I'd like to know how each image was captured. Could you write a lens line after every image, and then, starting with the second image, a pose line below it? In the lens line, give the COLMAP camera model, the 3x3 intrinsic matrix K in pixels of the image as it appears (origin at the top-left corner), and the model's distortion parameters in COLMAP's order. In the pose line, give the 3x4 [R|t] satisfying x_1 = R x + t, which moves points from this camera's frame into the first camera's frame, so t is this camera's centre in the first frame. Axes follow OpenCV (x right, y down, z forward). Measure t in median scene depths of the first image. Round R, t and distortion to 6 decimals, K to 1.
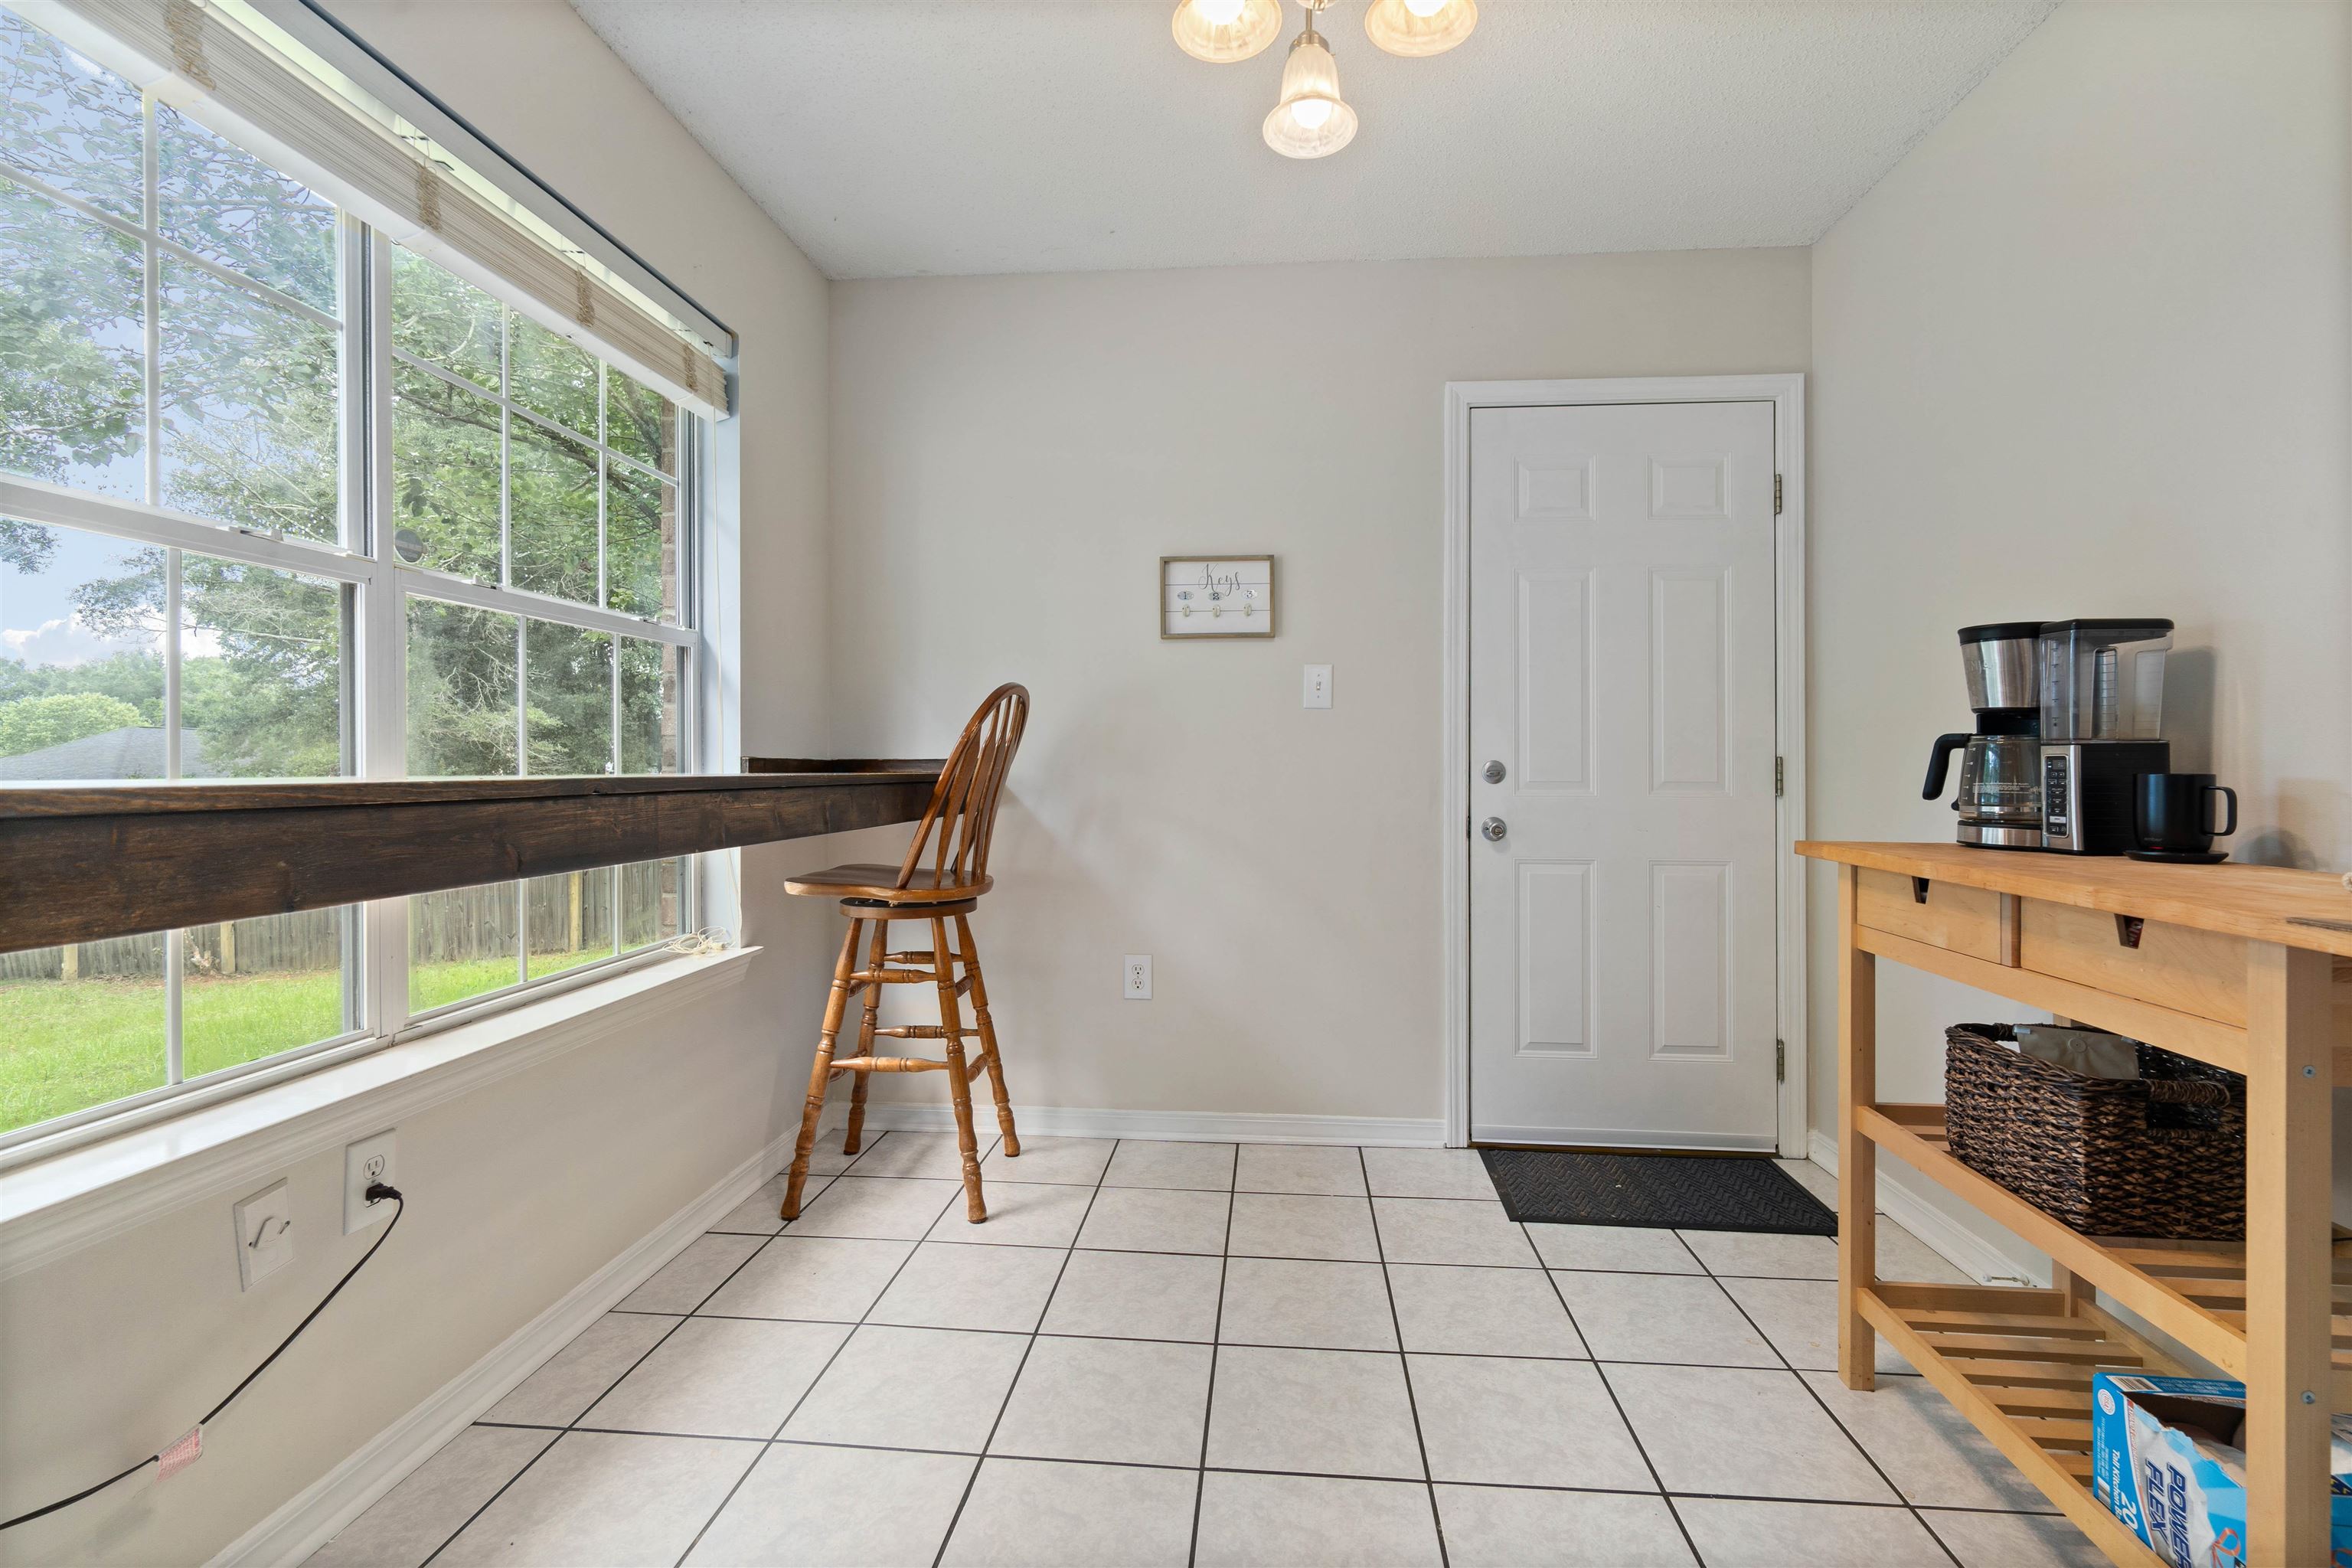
lens RADIAL K [[1033.7, 0, 1182.1], [0, 1033.7, 780.4], [0, 0, 1]] dist [-0.002872, 0.000296]
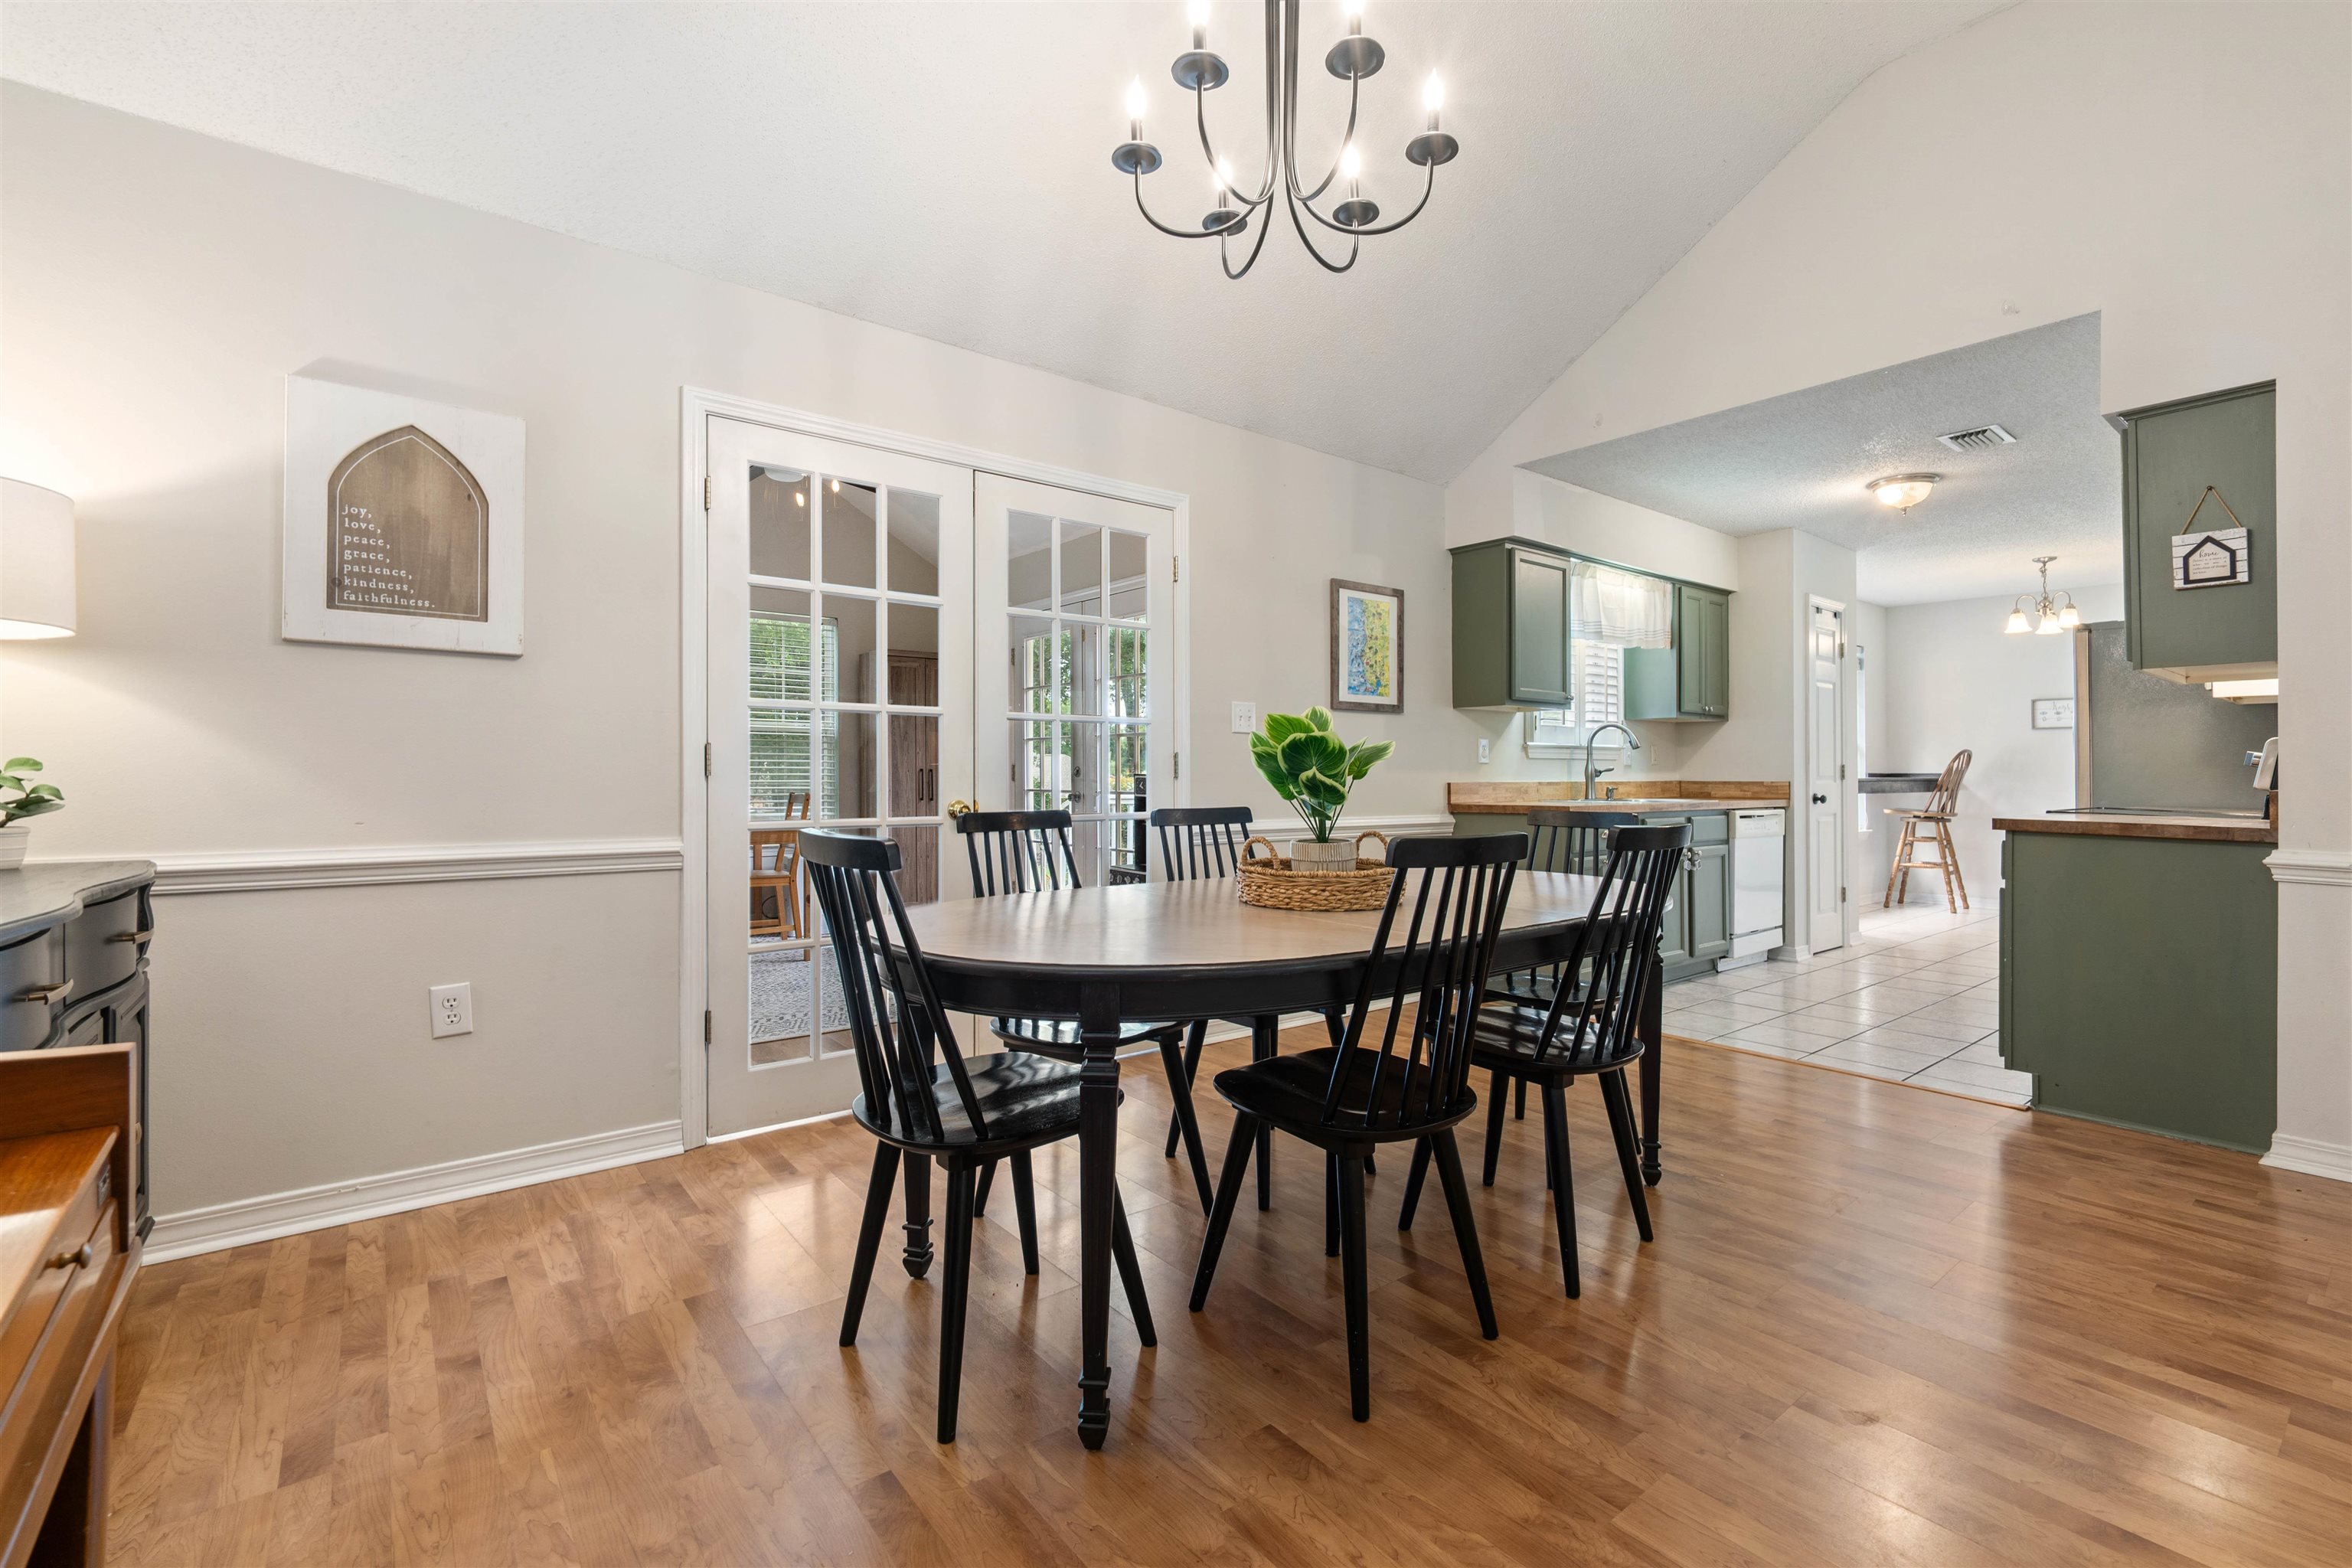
lens RADIAL K [[1033.7, 0, 1195.5], [0, 1033.7, 763.0], [0, 0, 1]] dist [-0.002872, 0.000296]
pose [[0.688842, -0.009240, -0.724852, 0.479407], [-0.010706, 0.999680, -0.022918, 0.040736], [0.724832, 0.023547, 0.688523, -2.743632]]
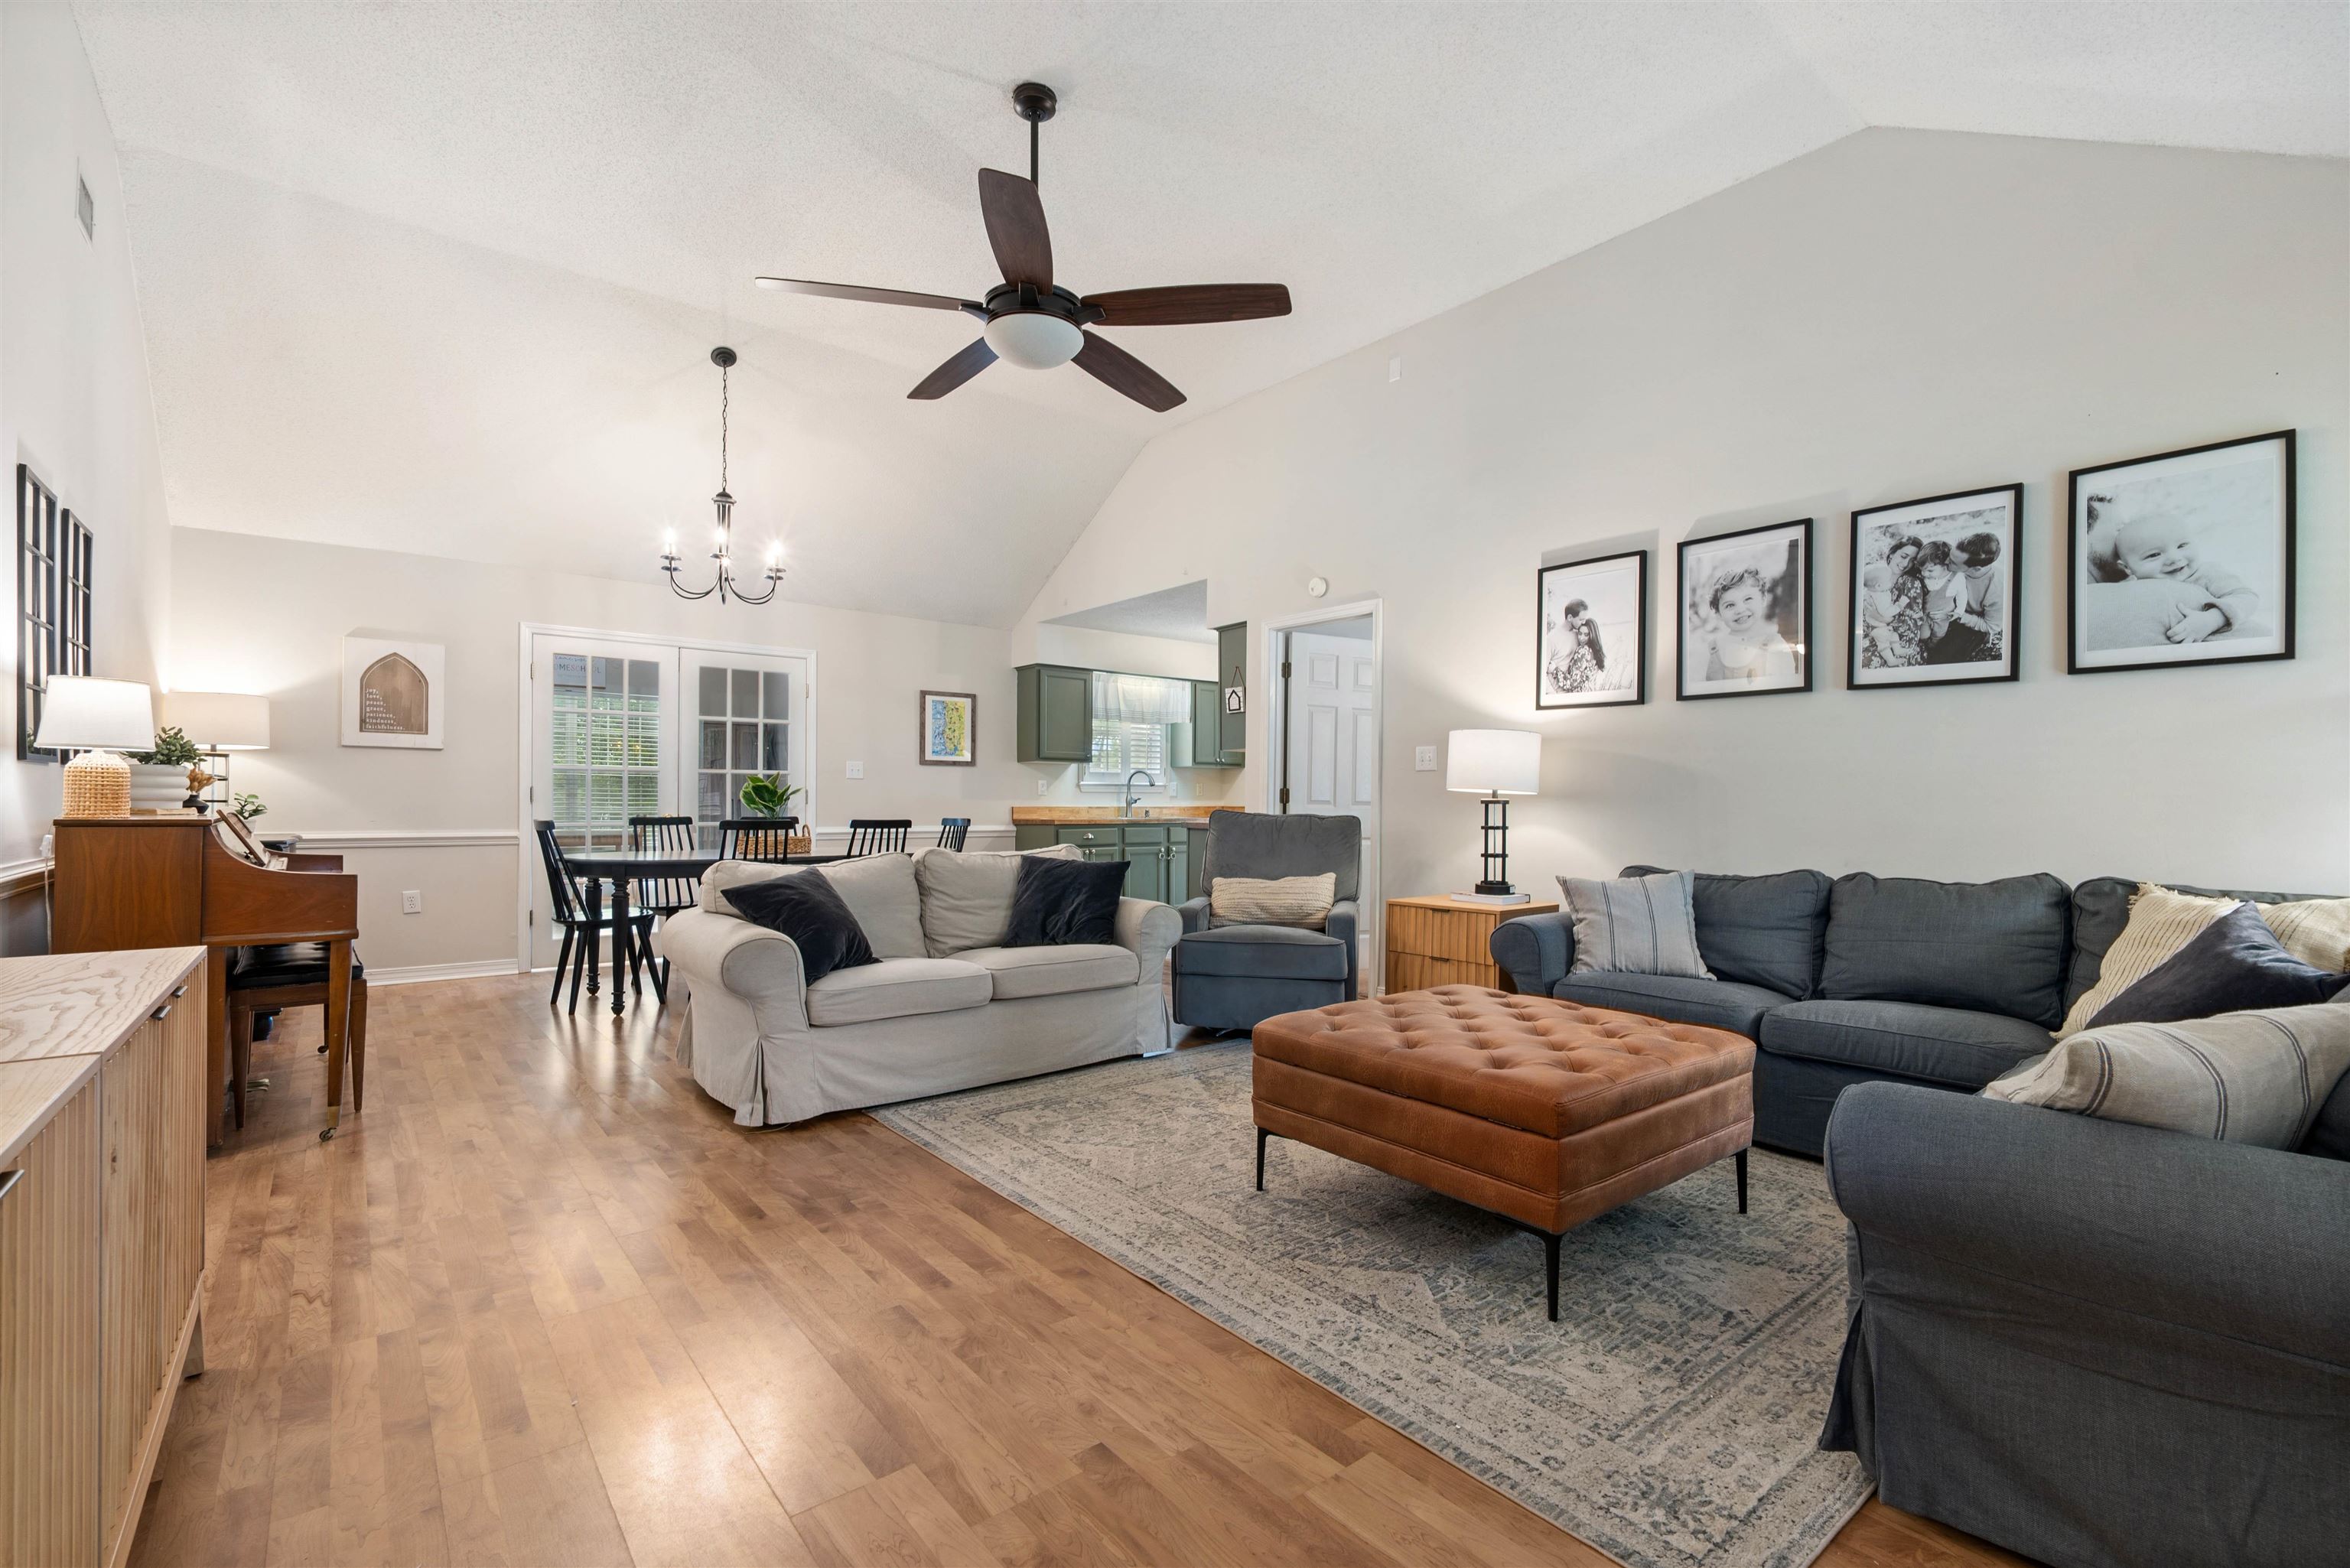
lens RADIAL K [[1032.7, 0, 1183.1], [0, 1032.7, 788.9], [0, 0, 1]] dist [-0.002872, 0.000296]
pose [[0.695220, -0.012488, -0.718688, 2.048508], [-0.010459, 0.999567, -0.027486, 0.055427], [0.718721, 0.026625, 0.694789, -2.932698]]
